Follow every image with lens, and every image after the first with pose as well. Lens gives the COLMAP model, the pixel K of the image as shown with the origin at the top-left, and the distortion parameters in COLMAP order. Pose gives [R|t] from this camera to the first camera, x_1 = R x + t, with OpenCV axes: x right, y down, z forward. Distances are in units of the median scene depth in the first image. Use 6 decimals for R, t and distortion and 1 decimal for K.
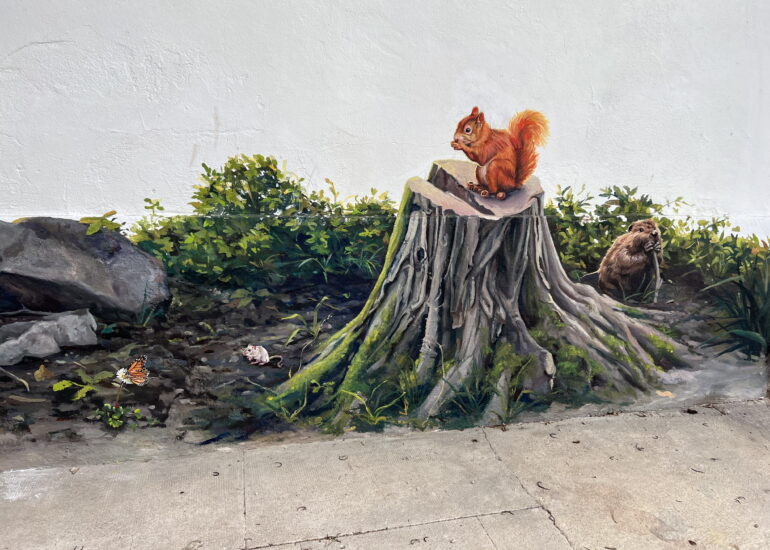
lens RADIAL K [[551.5, 0, 386.4], [0, 551.5, 273.0], [0, 0, 1]] dist [0.060142, -0.065146]
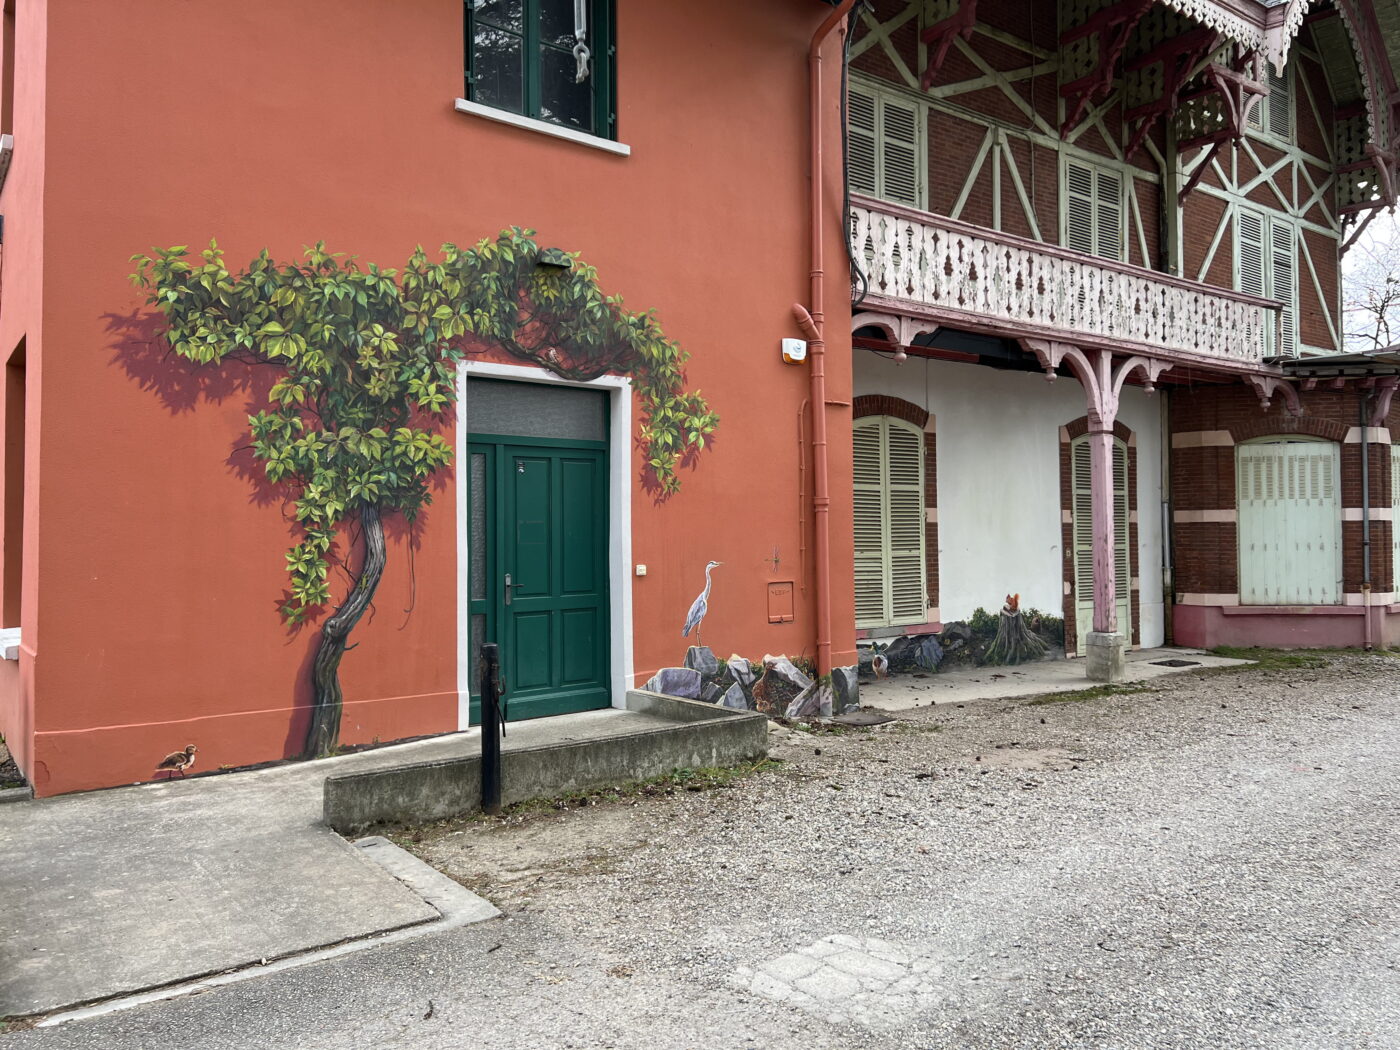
lens RADIAL K [[1047.7, 0, 705.7], [0, 1047.7, 514.5], [0, 0, 1]] dist [0.062277, -0.031658]
pose [[0.926096, -0.038184, 0.375351, -6.099790], [0.126475, 0.968721, -0.213504, 0.705527], [-0.355458, 0.245198, 0.901958, -6.972566]]
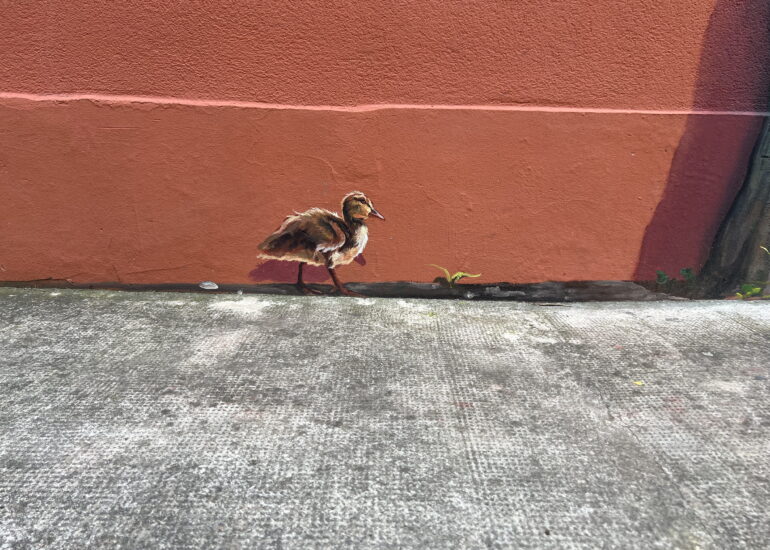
lens RADIAL K [[551.5, 0, 385.9], [0, 551.5, 272.3], [0, 0, 1]] dist [0.060142, -0.065146]
pose [[0.964224, 0.054616, -0.259403, -6.241812], [-0.045077, 0.998075, 0.042586, 0.478740], [0.261230, -0.029370, 0.964830, -2.454102]]
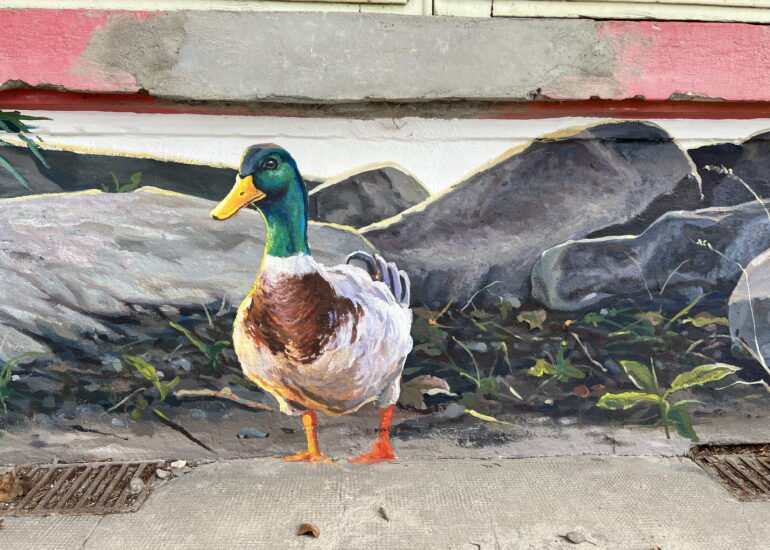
lens RADIAL K [[551.5, 0, 382.9], [0, 551.5, 275.3], [0, 0, 1]] dist [0.060142, -0.065146]
pose [[0.980181, 0.001699, -0.198097, -1.344946], [-0.014460, 0.997910, -0.062987, 0.203549], [0.197576, 0.064603, 0.978157, 0.167556]]
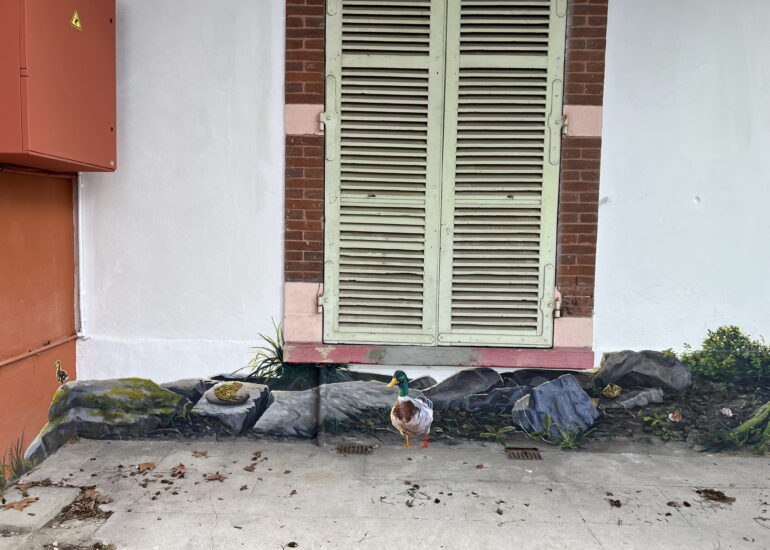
lens RADIAL K [[551.5, 0, 383.0], [0, 551.5, 272.7], [0, 0, 1]] dist [0.060142, -0.065146]
pose [[0.962134, -0.001809, -0.272572, -0.987698], [-0.041890, 0.987118, -0.154415, -0.003636], [0.269340, 0.159986, 0.949663, -1.667942]]
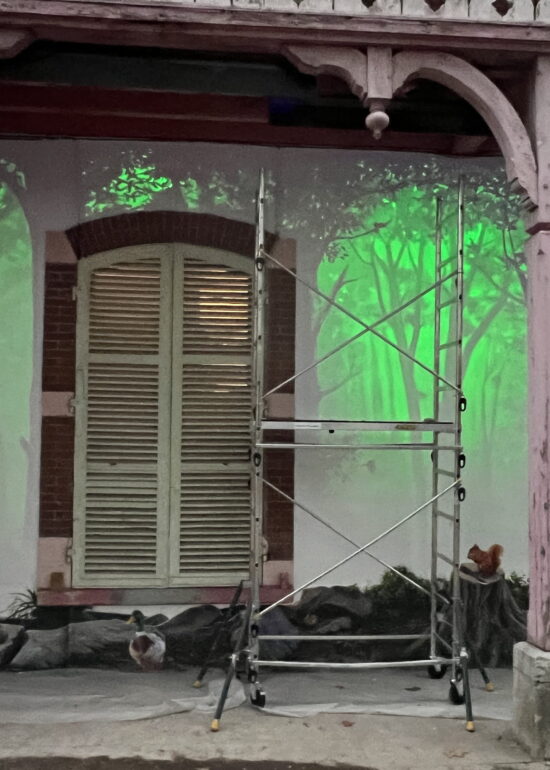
lens RADIAL K [[759.3, 0, 270.2], [0, 759.3, 407.8], [0, 0, 1]] dist [-0.014465, 0.000000]
pose [[0.984903, -0.035300, -0.169472, -0.199288], [-0.009795, 0.966055, -0.258152, 0.038153], [0.172832, 0.255914, 0.951124, -3.169679]]
